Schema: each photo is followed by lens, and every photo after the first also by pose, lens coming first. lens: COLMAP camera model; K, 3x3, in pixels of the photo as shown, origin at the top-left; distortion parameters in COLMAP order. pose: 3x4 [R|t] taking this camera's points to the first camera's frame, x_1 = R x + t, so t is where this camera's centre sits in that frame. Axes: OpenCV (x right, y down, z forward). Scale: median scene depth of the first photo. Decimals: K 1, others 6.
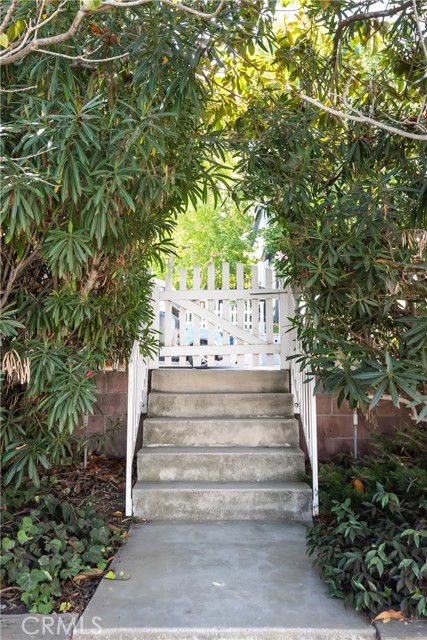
lens RADIAL K [[673.4, 0, 213.5], [0, 673.4, 320.0], [0, 0, 1]] dist [0.002558, 0.001825]
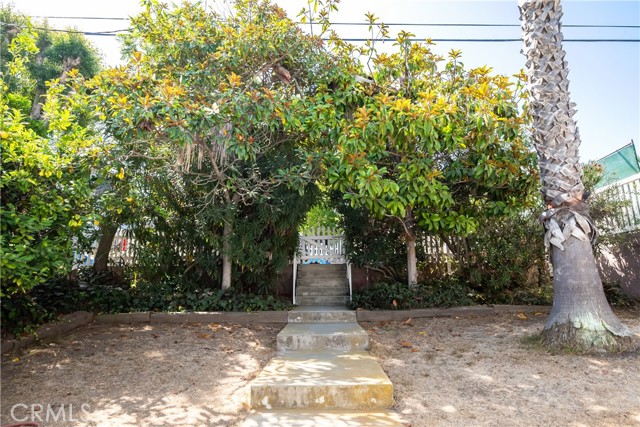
lens RADIAL K [[402.4, 0, 320.0], [0, 402.4, 213.5], [0, 0, 1]] dist [-0.002198, -0.000573]
pose [[0.999993, -0.002231, -0.002852, 0.008239], [0.001903, 0.993890, -0.110362, 0.059221], [0.003081, 0.110356, 0.993887, -0.863536]]
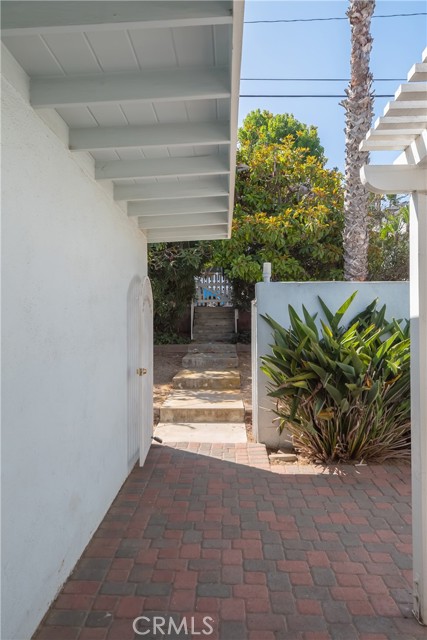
lens RADIAL K [[501.4, 0, 213.5], [0, 501.4, 320.0], [0, 0, 1]] dist [0.074928, 0.000724]
pose [[0.999789, 0.004061, -0.020123, 0.066077], [-0.002506, 0.997050, 0.076713, -0.065379], [0.020375, -0.076647, 0.996850, -1.862315]]
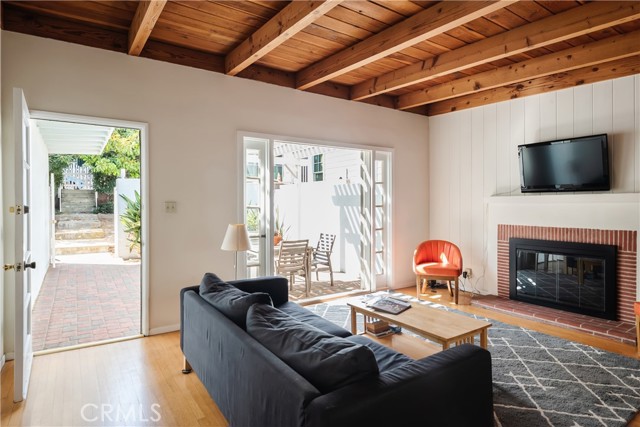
lens RADIAL K [[364.8, 0, 320.0], [0, 364.8, 213.5], [0, 0, 1]] dist [0.001881, -0.000340]
pose [[0.829207, -0.009004, 0.558868, -0.022174], [-0.051798, 0.994330, 0.092873, -0.106916], [-0.556536, -0.105959, 0.824039, -2.619050]]
